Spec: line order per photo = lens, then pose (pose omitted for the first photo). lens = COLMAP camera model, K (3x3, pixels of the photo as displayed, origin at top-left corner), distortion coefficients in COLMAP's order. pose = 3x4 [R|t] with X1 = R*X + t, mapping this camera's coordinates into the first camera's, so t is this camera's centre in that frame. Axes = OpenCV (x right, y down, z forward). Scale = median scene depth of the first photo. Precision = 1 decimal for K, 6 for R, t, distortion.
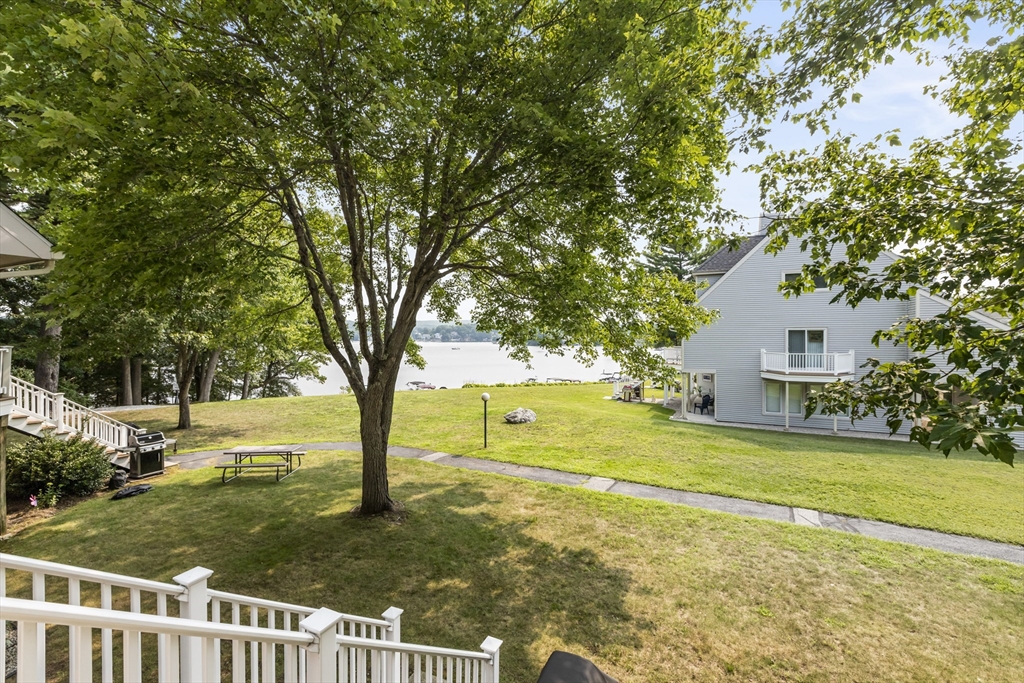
lens RADIAL K [[465.0, 0, 517.7], [0, 465.0, 338.1], [0, 0, 1]] dist [-0.000046, -0.000909]
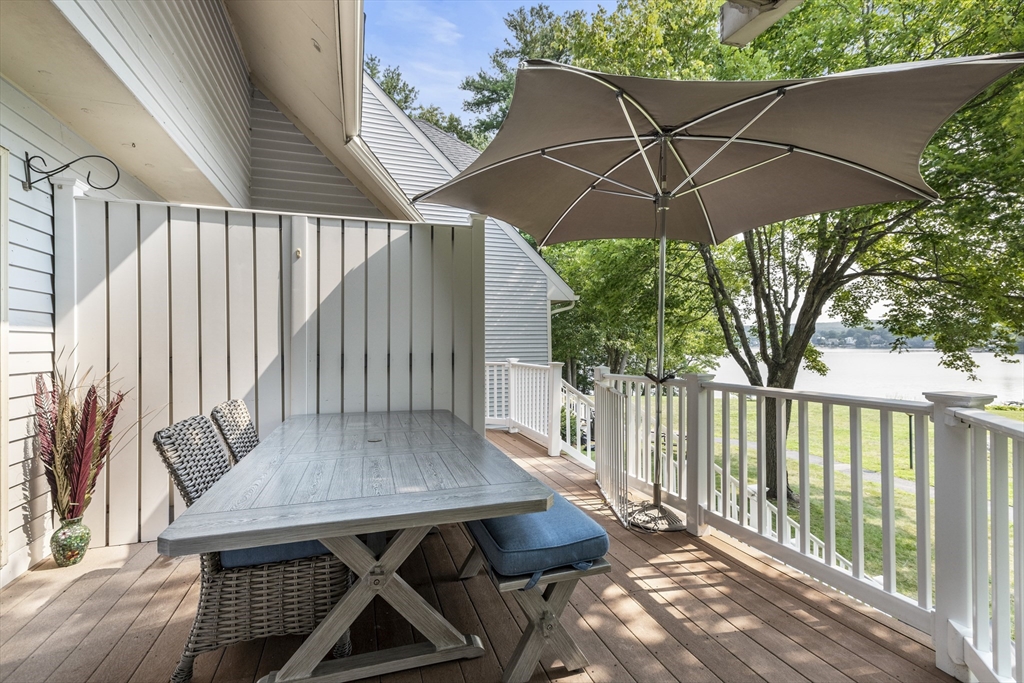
lens RADIAL K [[465.0, 0, 504.9], [0, 465.0, 338.0], [0, 0, 1]] dist [-0.000046, -0.000909]
pose [[0.690945, -0.011261, -0.722820, 0.047302], [0.002436, 0.999909, -0.013250, -0.001242], [0.722903, 0.007394, 0.690910, -0.197639]]
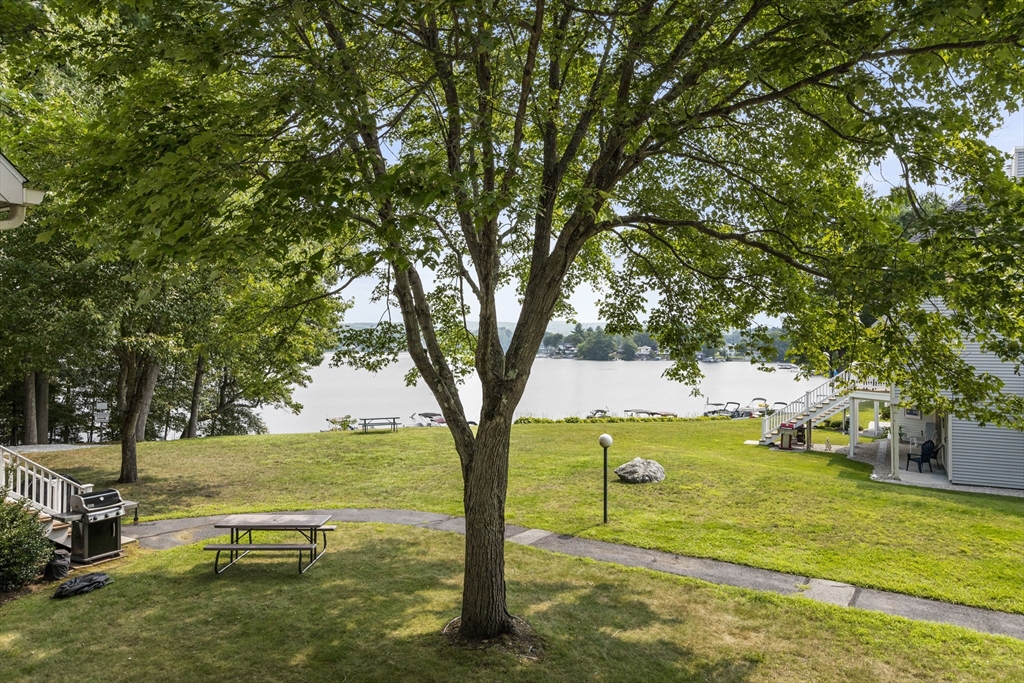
lens RADIAL K [[695.9, 0, 518.5], [0, 695.9, 337.2], [0, 0, 1]] dist [0.005308, -0.005595]
pose [[0.997707, 0.003495, -0.067591, -0.147825], [-0.004631, 0.999851, -0.016644, 0.005193], [0.067522, 0.016919, 0.997574, 0.076162]]
